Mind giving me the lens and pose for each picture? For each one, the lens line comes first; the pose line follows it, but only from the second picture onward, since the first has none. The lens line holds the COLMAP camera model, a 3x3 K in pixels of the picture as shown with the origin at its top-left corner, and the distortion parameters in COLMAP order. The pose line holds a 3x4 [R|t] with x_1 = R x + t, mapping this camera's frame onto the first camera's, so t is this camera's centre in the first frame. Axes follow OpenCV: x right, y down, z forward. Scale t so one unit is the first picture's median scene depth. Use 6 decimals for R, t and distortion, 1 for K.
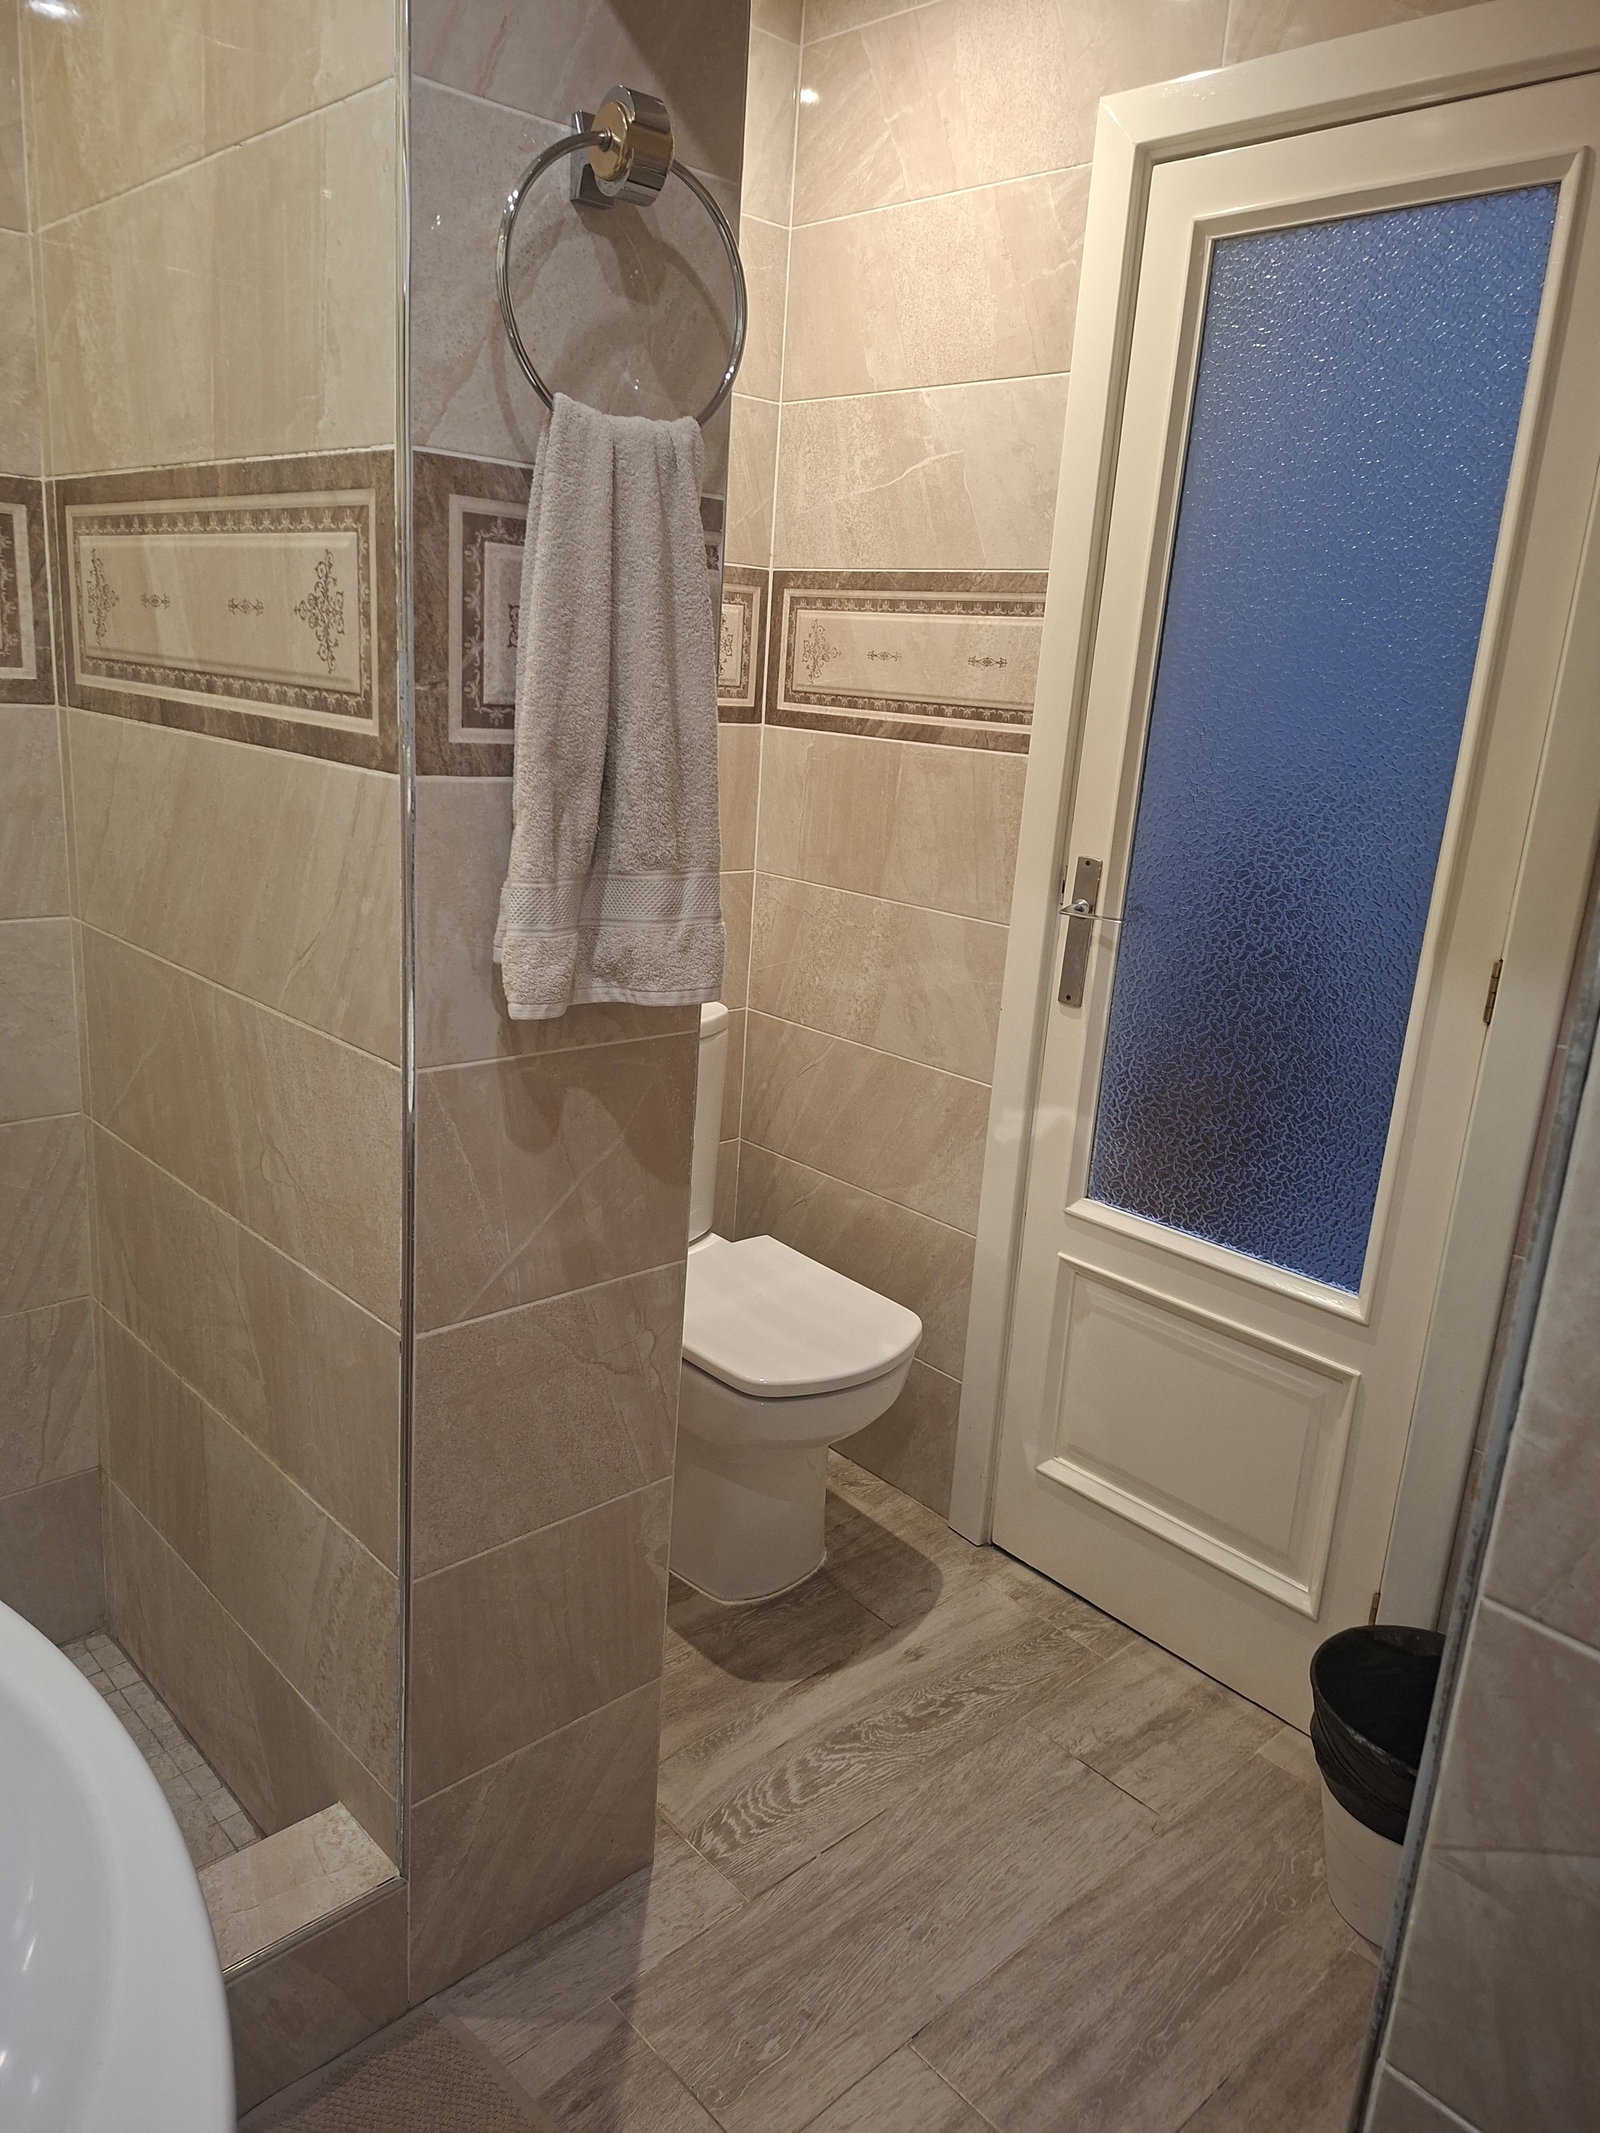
lens RADIAL K [[1482.9, 0, 798.0], [0, 1482.9, 1050.2], [0, 0, 1]] dist [0.115821, -0.157868]
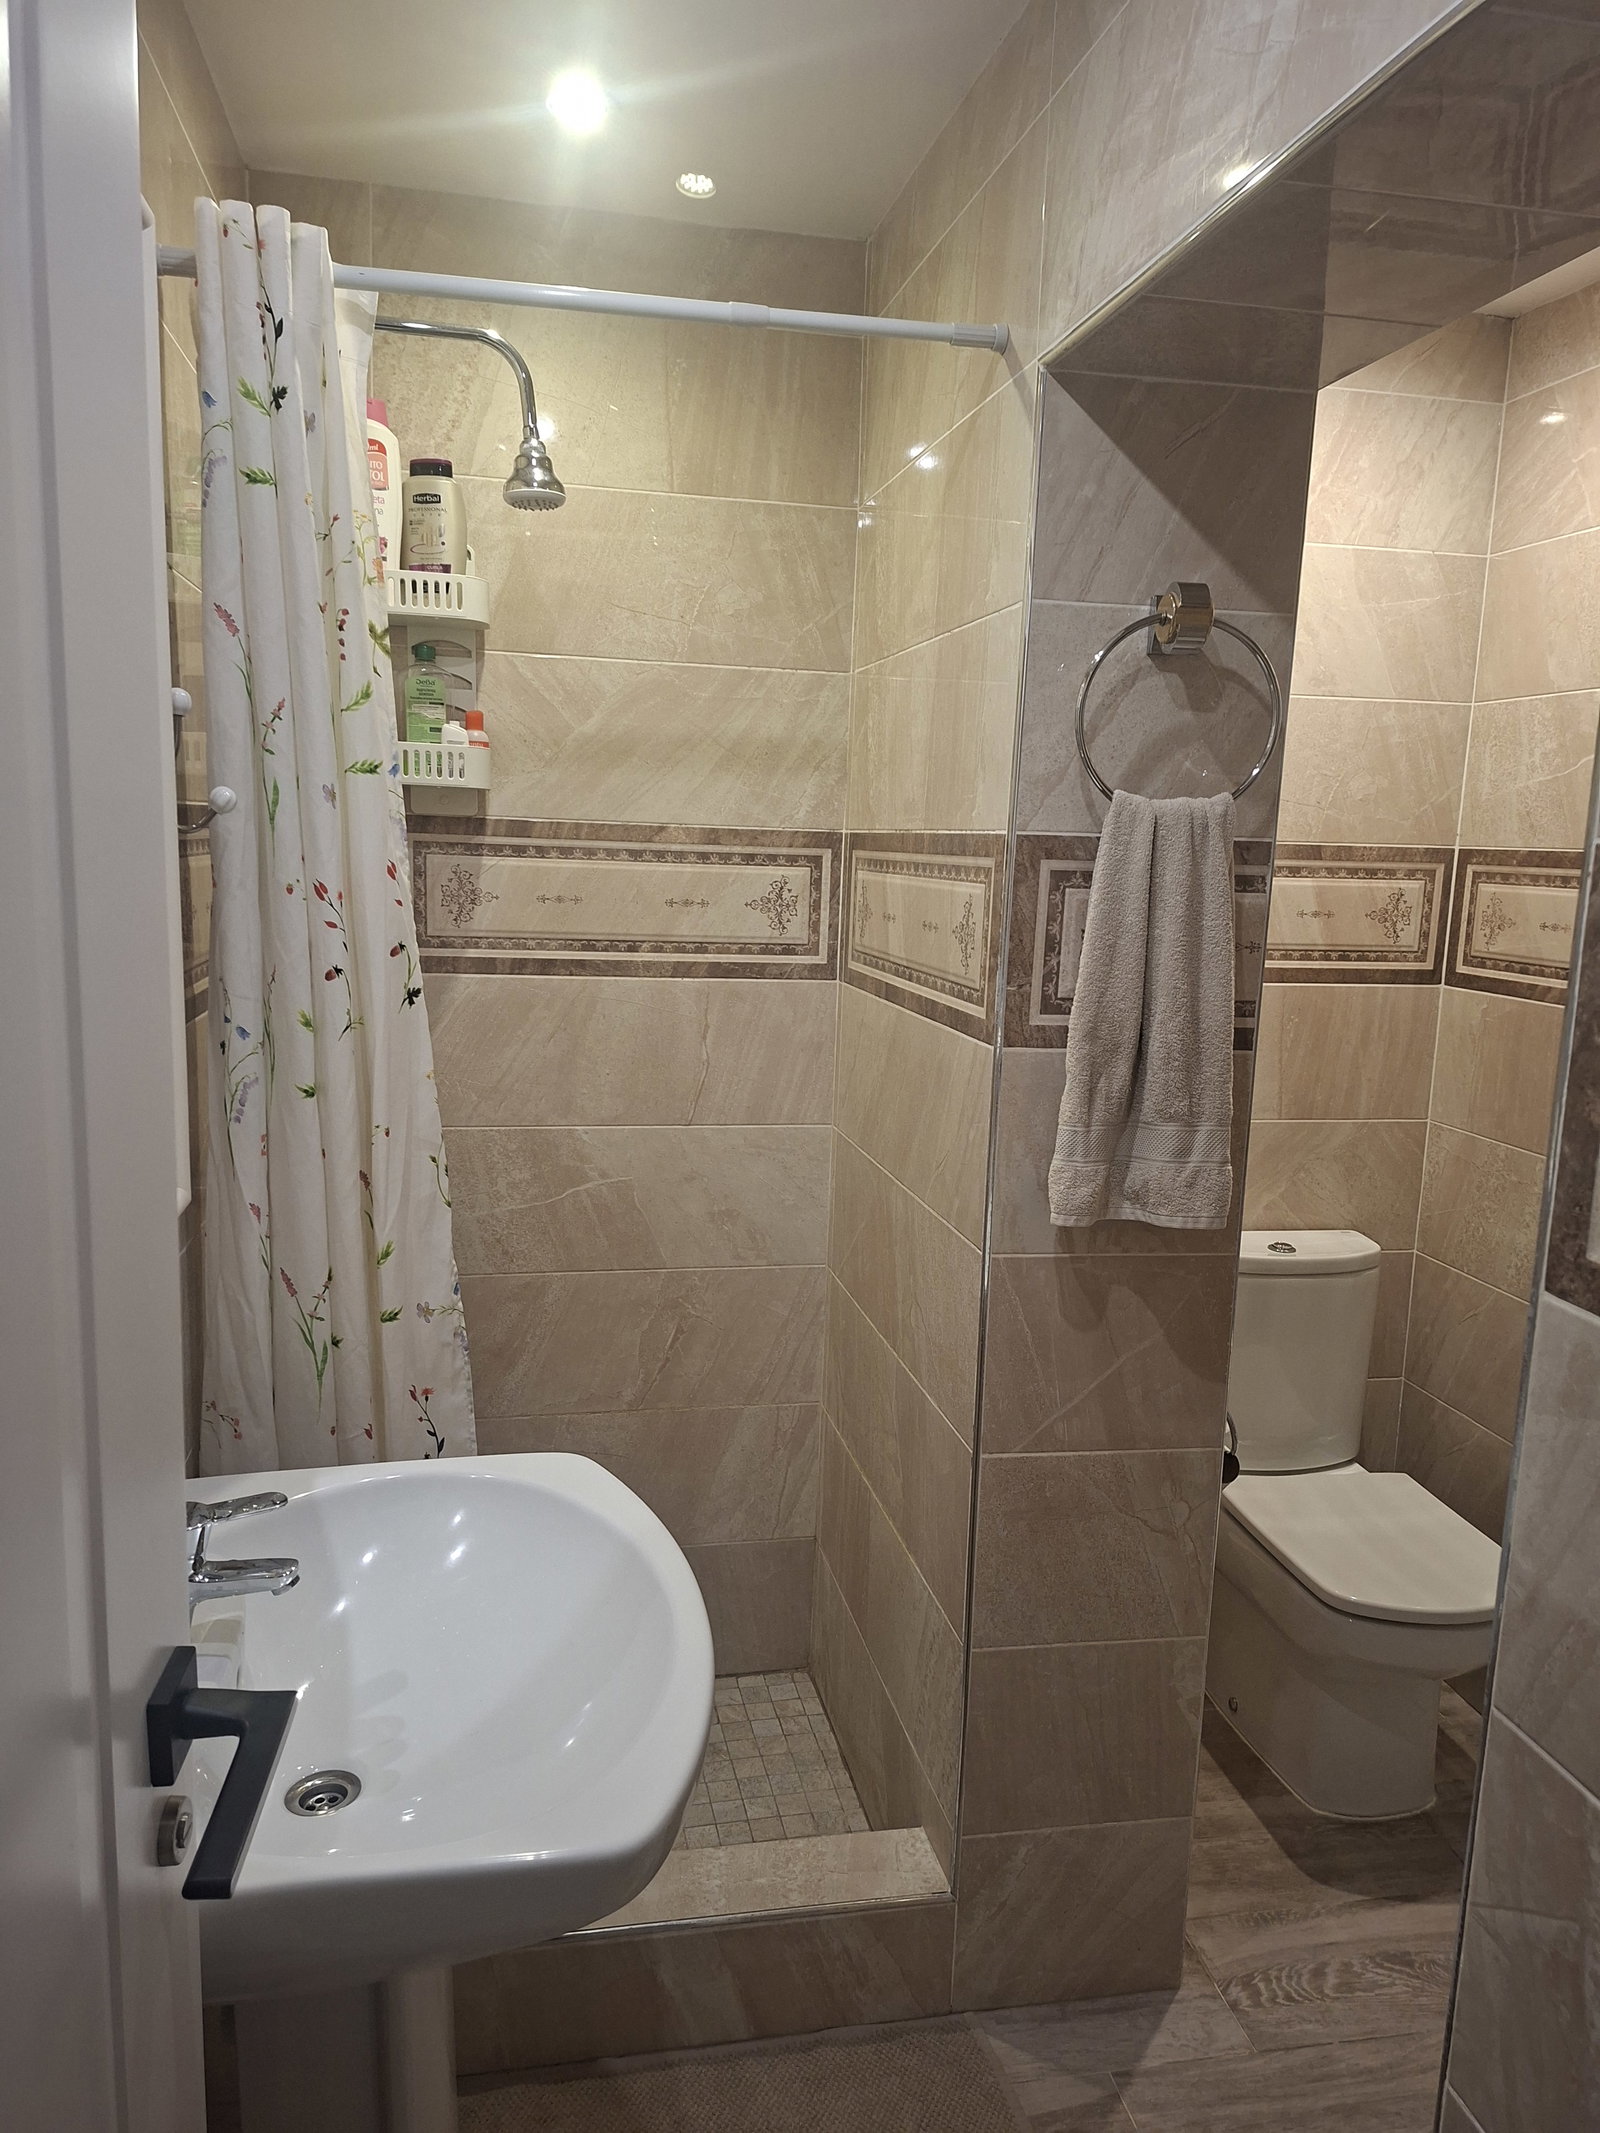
lens RADIAL K [[1545.6, 0, 800.0], [0, 1545.6, 1066.5], [0, 0, 1]] dist [0.119779, -0.169951]
pose [[0.845959, 0.048315, -0.531054, 0.296734], [-0.116622, 0.988541, -0.095840, -0.000595], [0.520339, 0.143009, 0.841900, -0.278653]]
